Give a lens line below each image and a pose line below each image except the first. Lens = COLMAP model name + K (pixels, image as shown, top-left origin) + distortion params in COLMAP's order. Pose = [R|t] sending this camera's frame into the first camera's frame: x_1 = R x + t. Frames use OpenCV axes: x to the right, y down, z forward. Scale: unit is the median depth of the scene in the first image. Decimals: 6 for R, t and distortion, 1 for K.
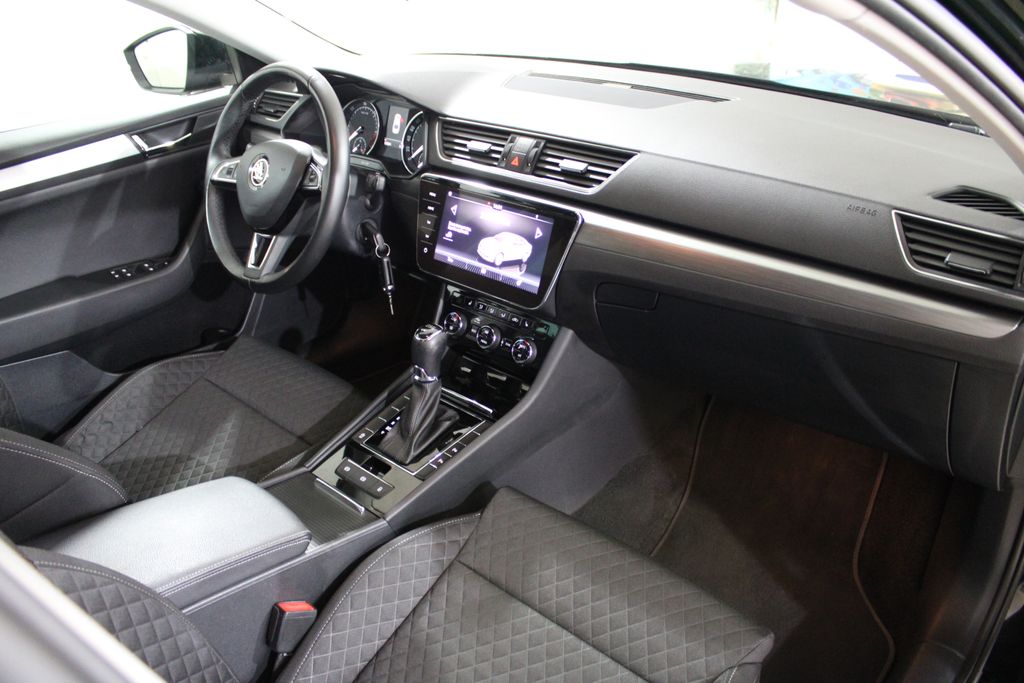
lens RADIAL K [[831.2, 0, 512.0], [0, 831.2, 341.5], [0, 0, 1]] dist [-0.164895, 0.144063]
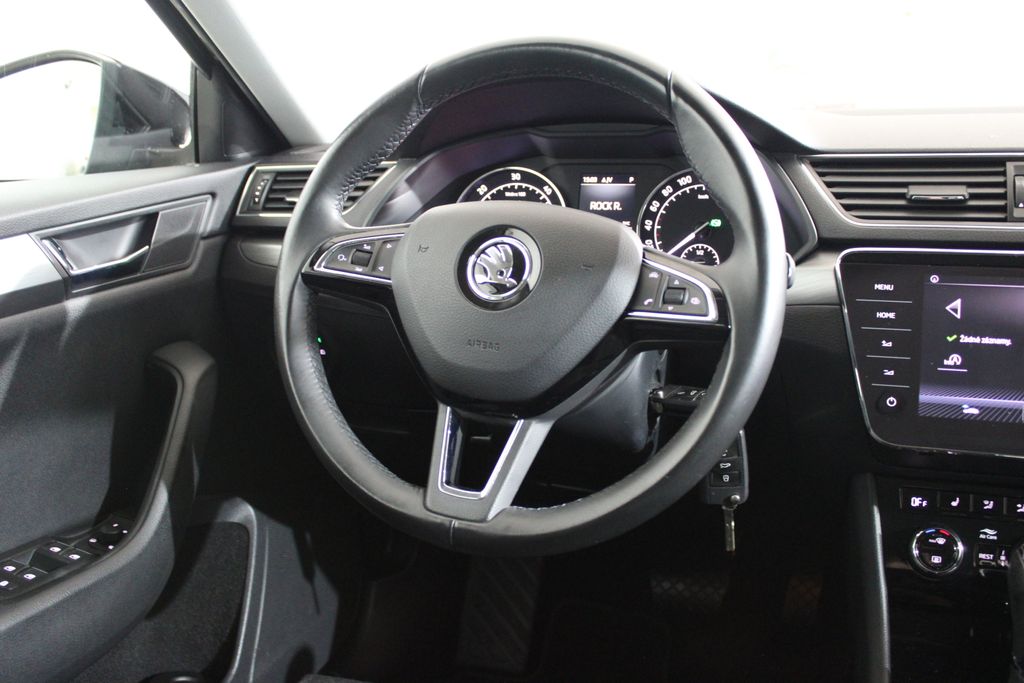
lens RADIAL K [[953.9, 0, 512.0], [0, 953.9, 341.5], [0, 0, 1]] dist [-0.148865, 0.154669]
pose [[0.927646, -0.079643, 0.364869, -0.511638], [0.174330, 0.956366, -0.234465, -0.056571], [-0.330275, 0.281108, 0.901053, 0.589580]]
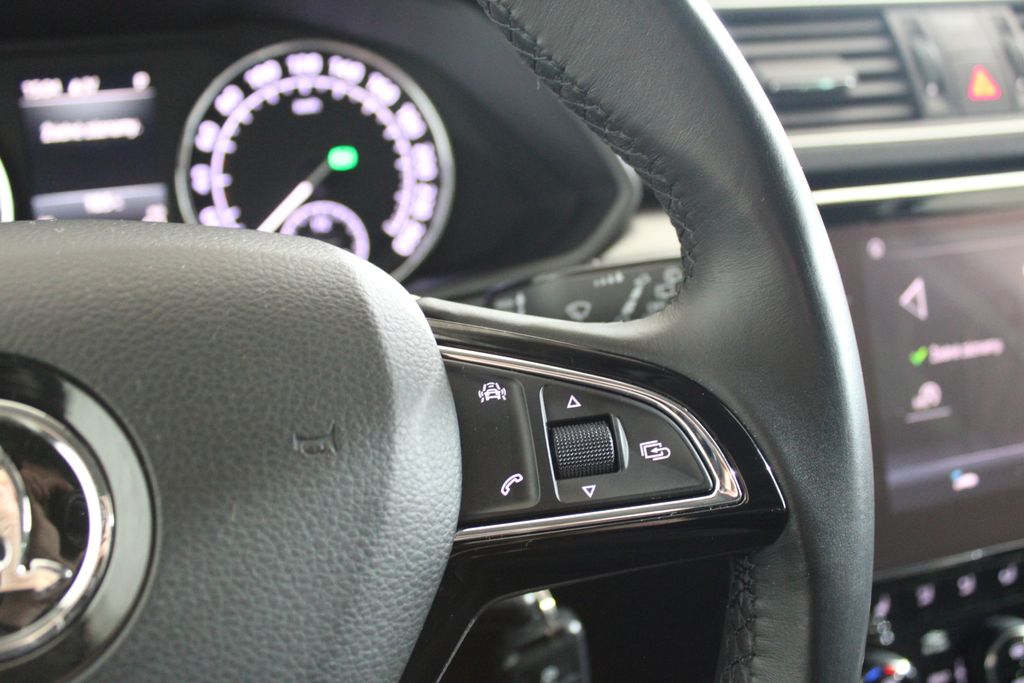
lens RADIAL K [[1100.9, 0, 512.0], [0, 1100.9, 341.5], [0, 0, 1]] dist [-0.065134, 0.009635]
pose [[0.524968, -0.277521, 0.804606, -0.412672], [0.405584, 0.912680, 0.050173, -0.213994], [-0.748272, 0.299996, 0.591685, 0.887294]]
